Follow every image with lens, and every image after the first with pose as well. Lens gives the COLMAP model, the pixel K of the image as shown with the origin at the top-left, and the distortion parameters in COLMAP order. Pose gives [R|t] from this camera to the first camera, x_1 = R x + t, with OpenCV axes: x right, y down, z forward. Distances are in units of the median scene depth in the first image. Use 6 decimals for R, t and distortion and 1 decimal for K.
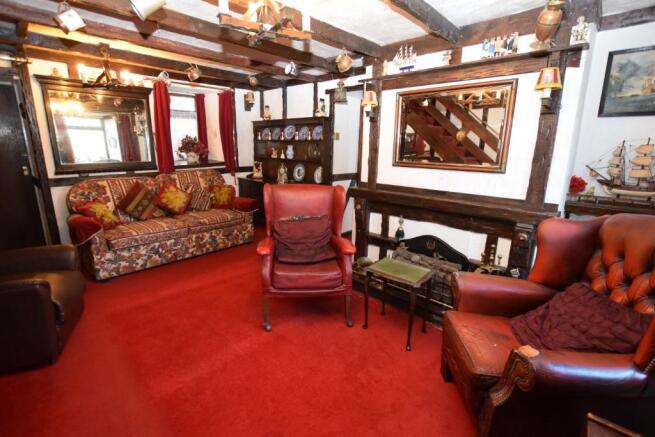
lens RADIAL K [[308.1, 0, 326.6], [0, 308.1, 217.6], [0, 0, 1]] dist [-0.017953, 0.000980]
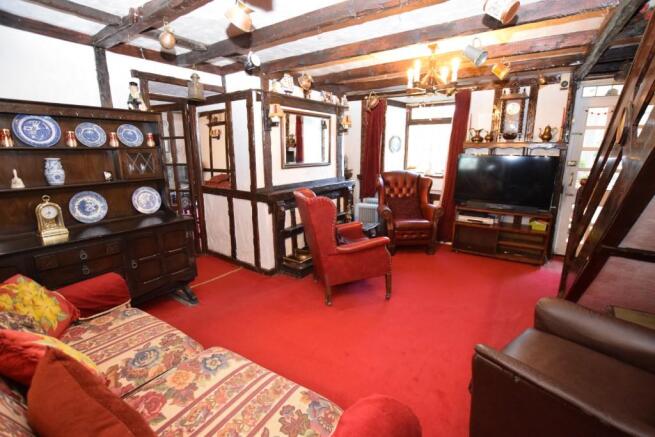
lens RADIAL K [[308.1, 0, 326.4], [0, 308.1, 217.0], [0, 0, 1]] dist [-0.017953, 0.000980]
pose [[-0.142360, -0.220343, 0.964978, -0.967664], [0.235055, 0.939494, 0.249201, -0.239864], [-0.961500, 0.262299, -0.081953, 0.940777]]
